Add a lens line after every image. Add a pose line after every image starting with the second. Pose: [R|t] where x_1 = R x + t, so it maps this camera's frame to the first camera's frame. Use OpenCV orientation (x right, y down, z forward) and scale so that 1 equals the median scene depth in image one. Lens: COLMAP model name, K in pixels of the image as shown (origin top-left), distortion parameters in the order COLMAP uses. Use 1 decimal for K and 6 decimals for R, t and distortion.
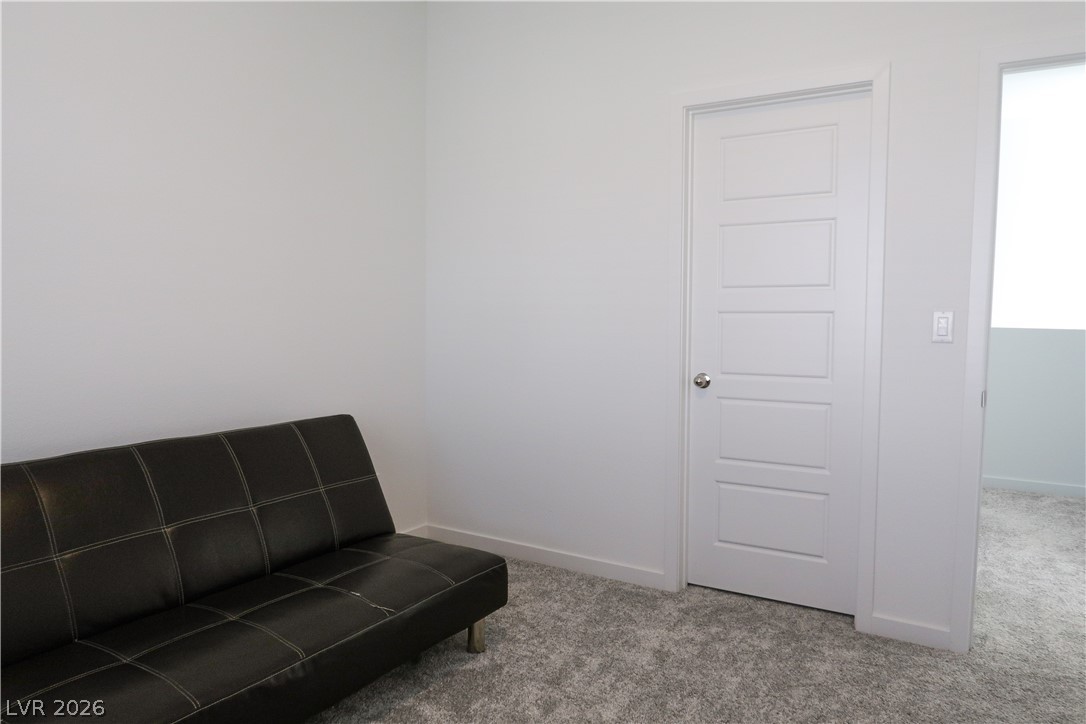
lens RADIAL K [[750.9, 0, 543.2], [0, 750.9, 356.1], [0, 0, 1]] dist [-0.015167, 0.005434]
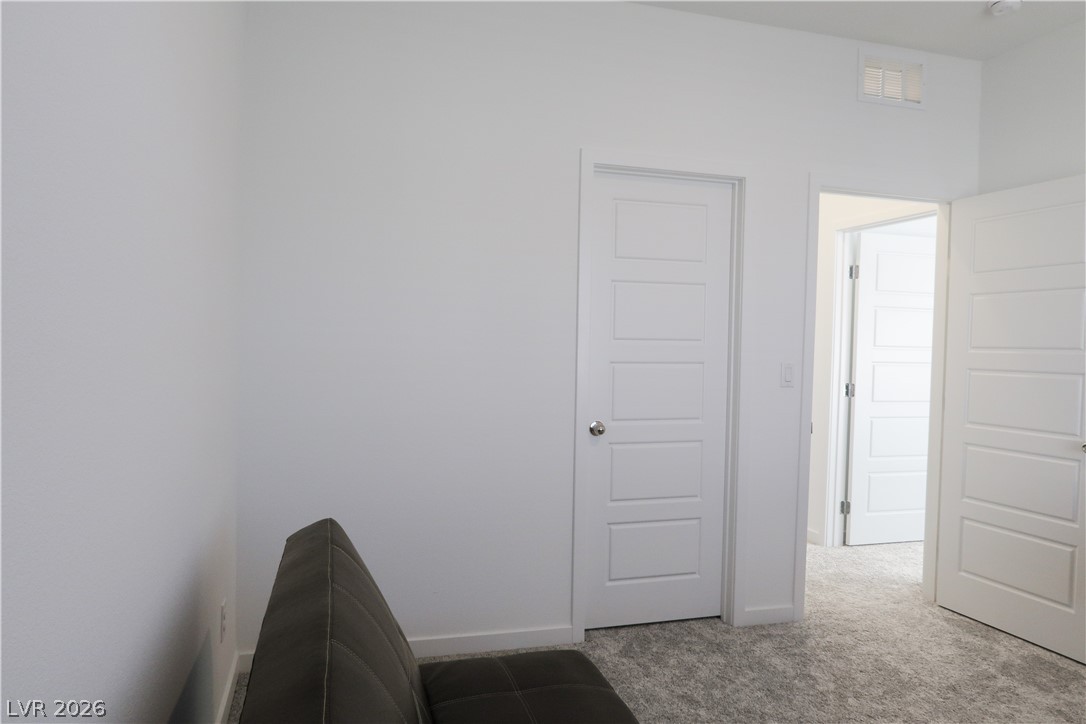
lens RADIAL K [[750.9, 0, 544.9], [0, 750.9, 368.5], [0, 0, 1]] dist [-0.015167, 0.005434]
pose [[0.676871, -0.012882, 0.735989, -0.606513], [0.036182, 0.999221, -0.015786, -0.036638], [-0.735212, 0.037315, 0.676810, 0.354537]]
